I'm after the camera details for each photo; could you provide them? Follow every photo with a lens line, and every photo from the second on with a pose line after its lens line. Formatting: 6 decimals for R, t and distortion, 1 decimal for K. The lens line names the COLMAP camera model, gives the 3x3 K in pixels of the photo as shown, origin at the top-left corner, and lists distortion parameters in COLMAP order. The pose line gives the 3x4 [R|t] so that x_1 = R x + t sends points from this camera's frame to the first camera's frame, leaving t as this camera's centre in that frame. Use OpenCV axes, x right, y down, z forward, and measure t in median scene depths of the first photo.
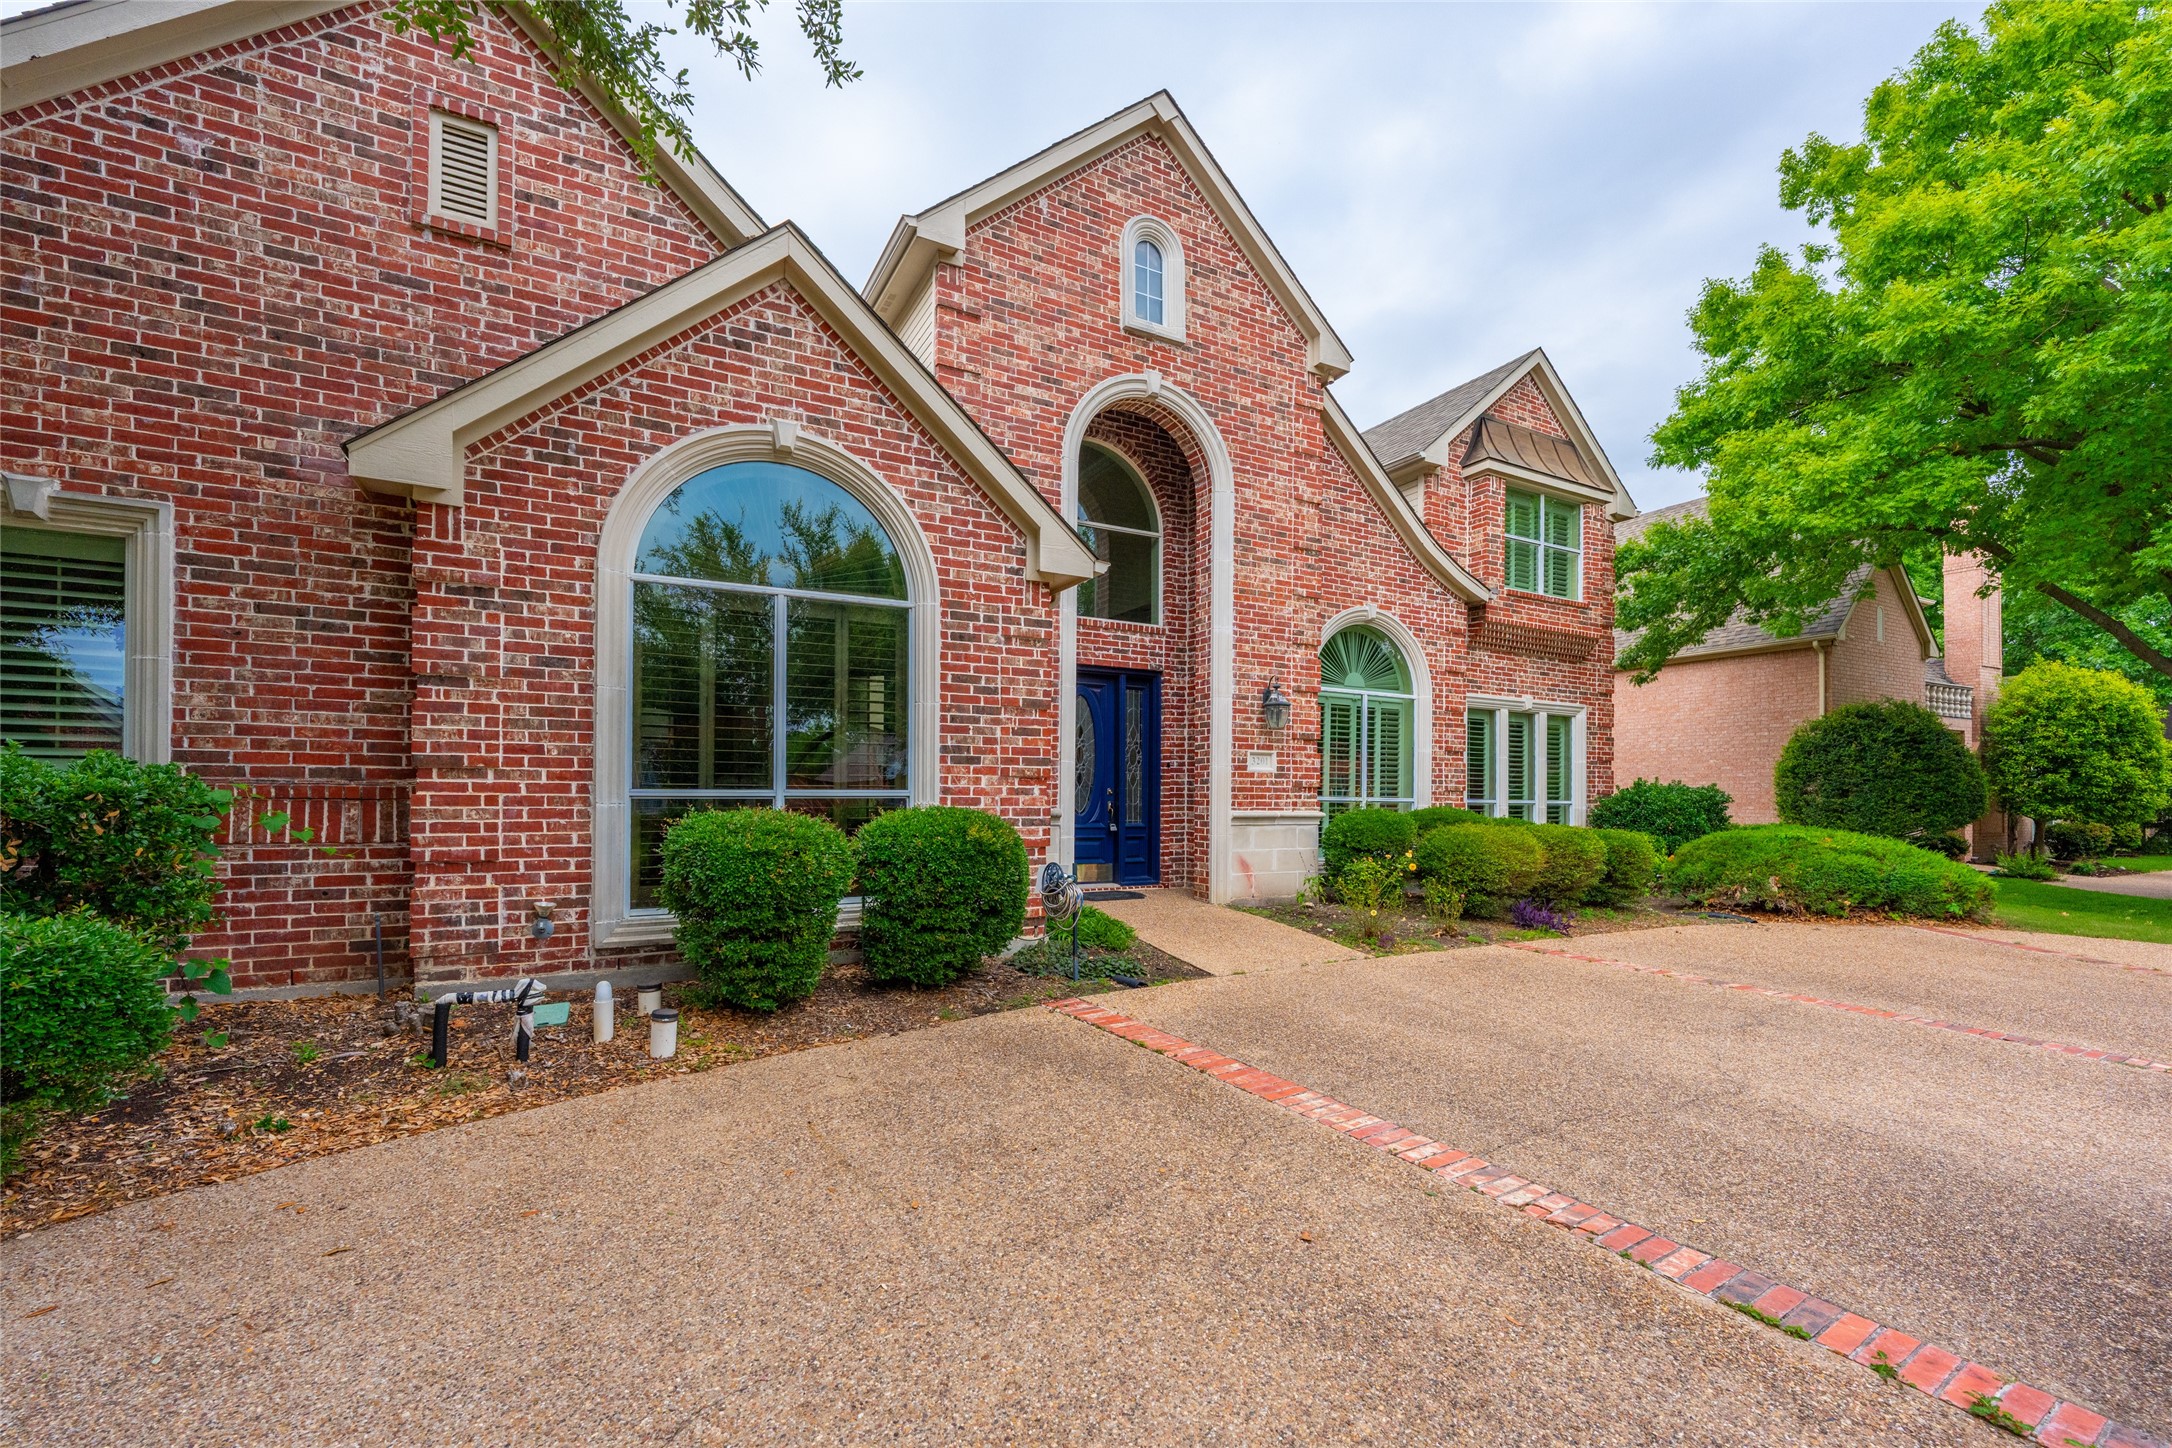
lens RADIAL K [[877.5, 0, 1092.0], [0, 877.5, 800.2], [0, 0, 1]] dist [-0.001273, 0.000063]
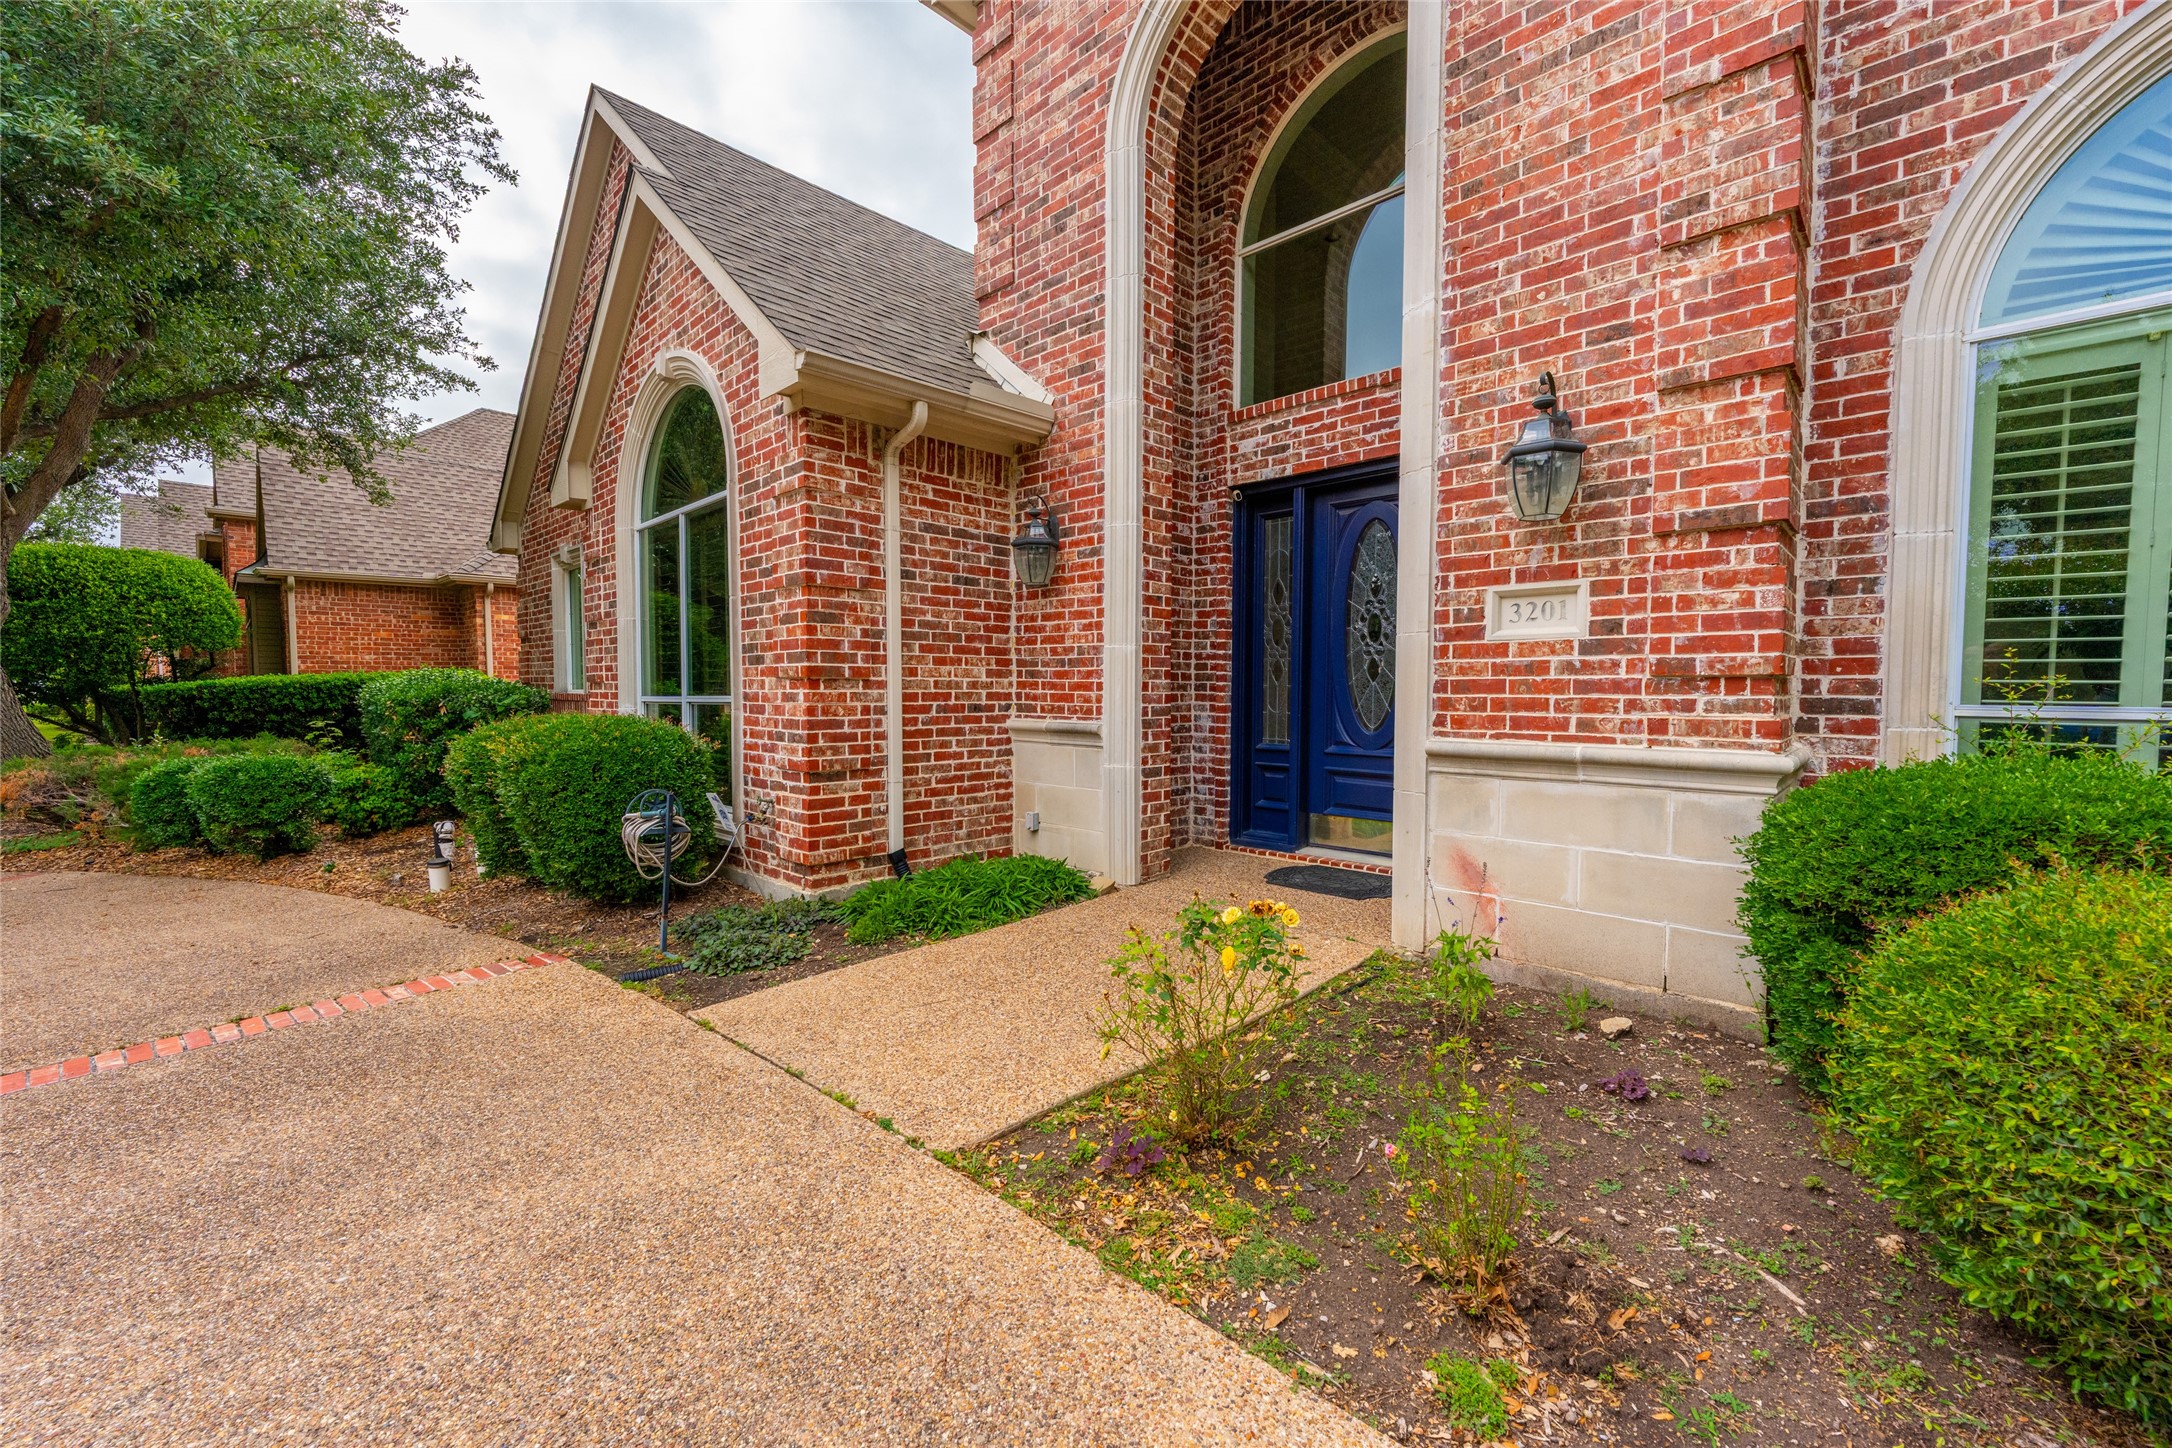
lens RADIAL K [[877.5, 0, 1074.0], [0, 877.5, 737.0], [0, 0, 1]] dist [-0.001273, 0.000063]
pose [[0.300842, 0.038326, -0.952903, 0.475553], [-0.003000, 0.999225, 0.039242, -0.004193], [0.953669, -0.008947, 0.300724, 0.662682]]
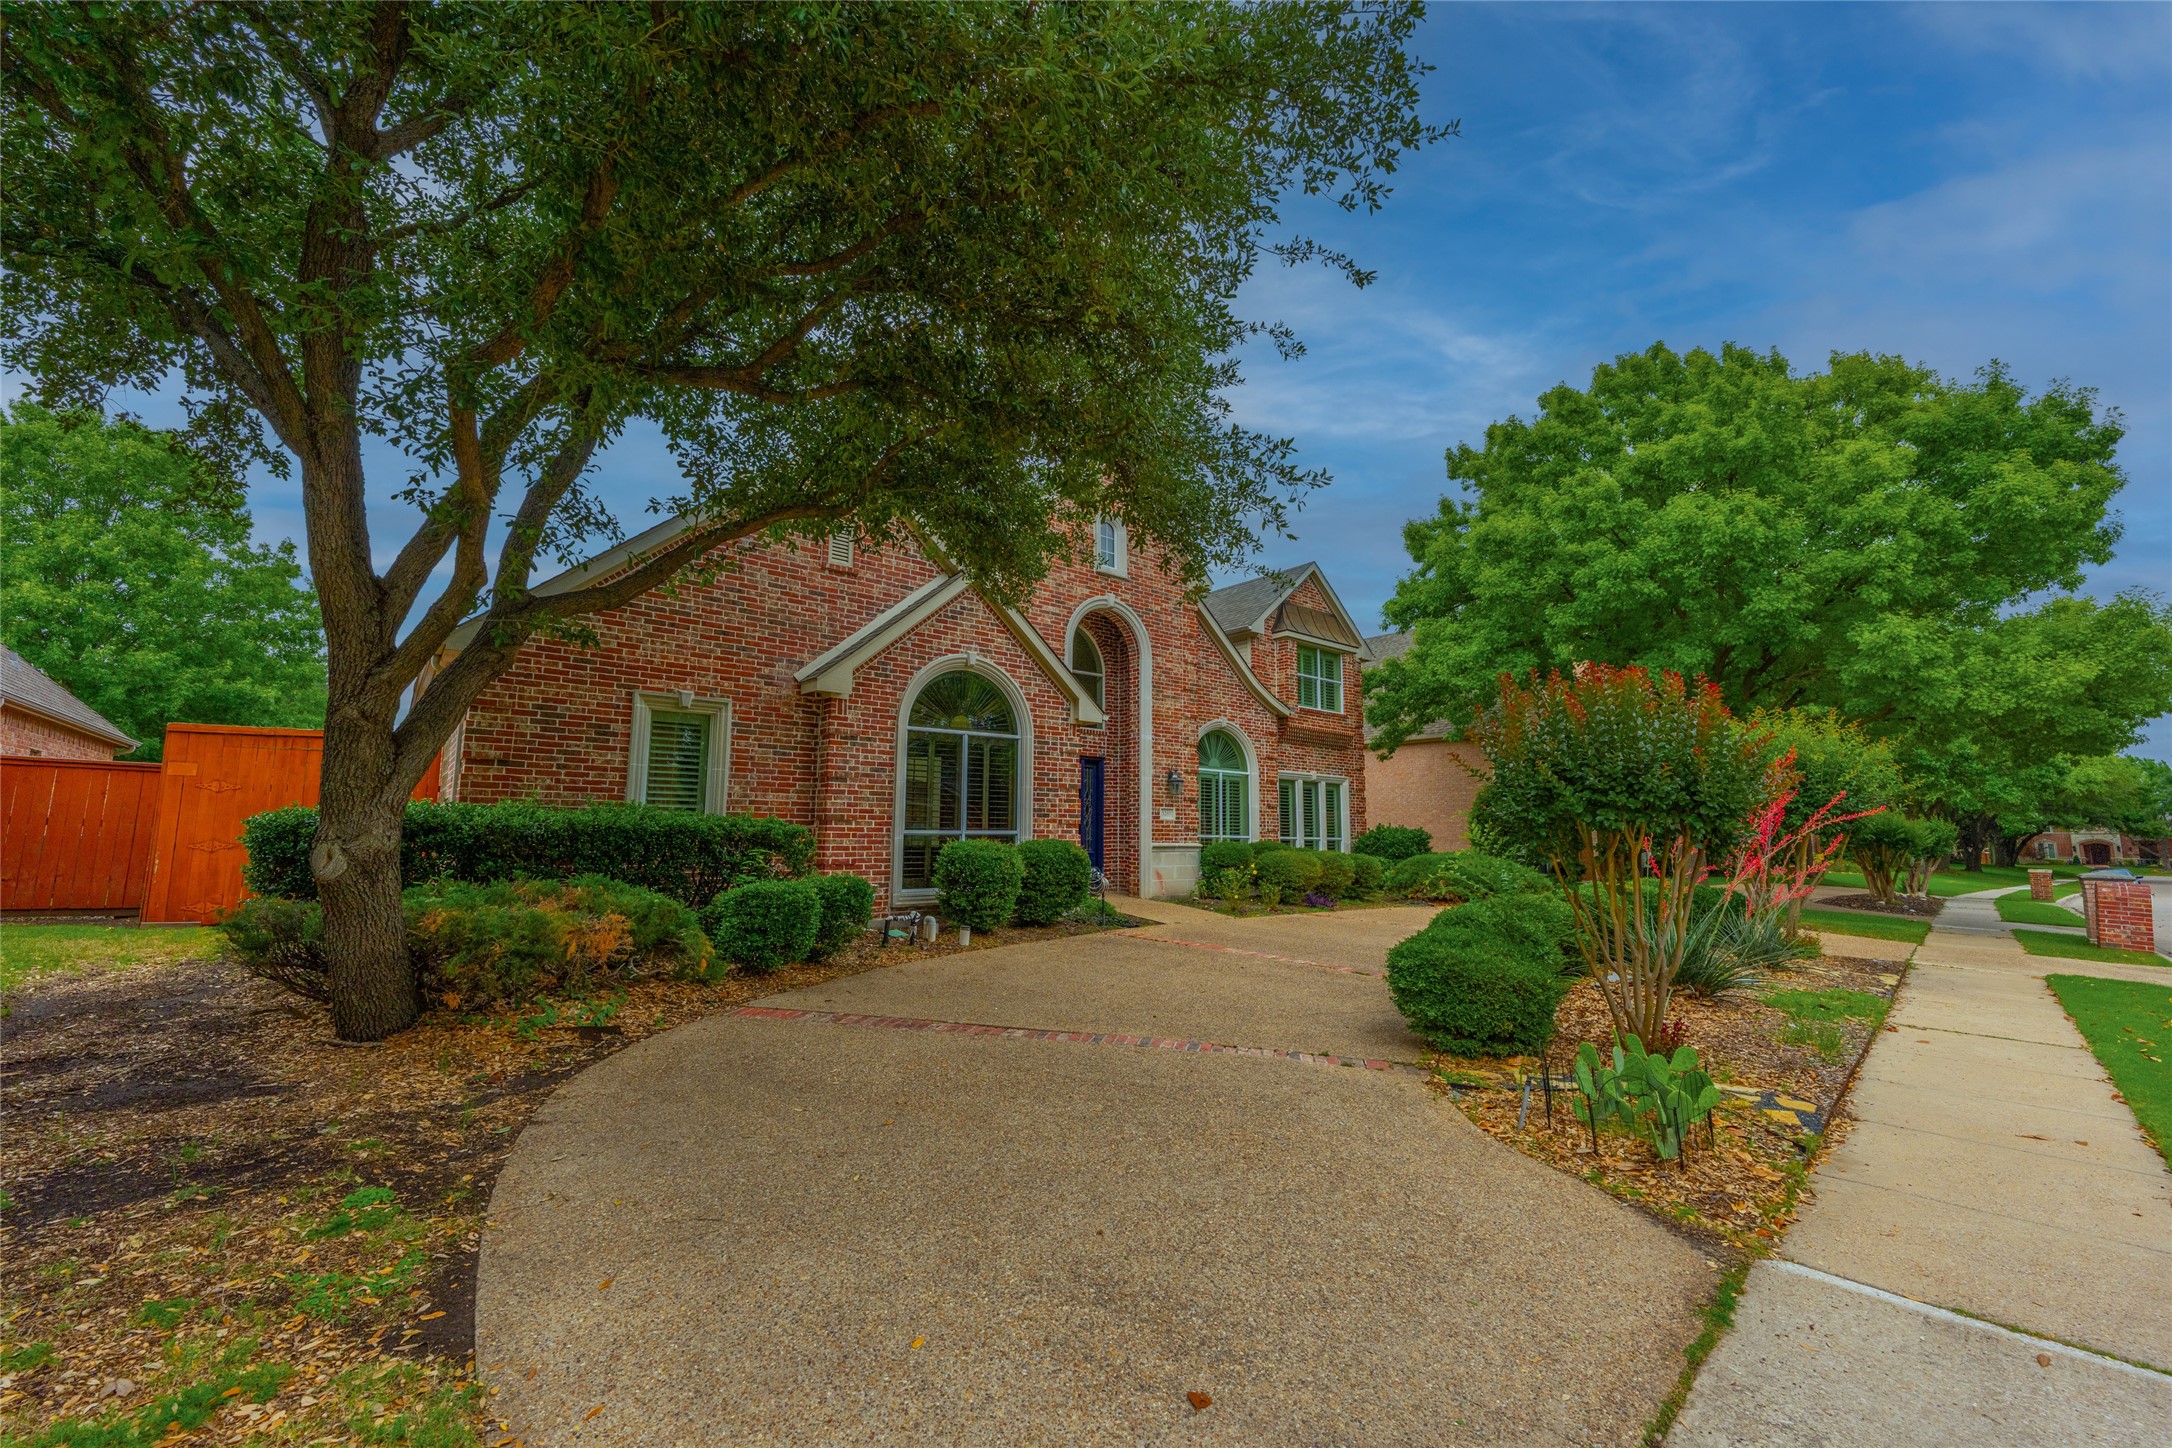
lens RADIAL K [[877.5, 0, 1092.5], [0, 877.5, 728.3], [0, 0, 1]] dist [-0.001273, 0.000063]
pose [[0.979759, 0.027360, 0.198304, -0.278433], [-0.002888, 0.992445, -0.122659, 0.000864], [-0.200162, 0.119604, 0.972435, -0.619430]]
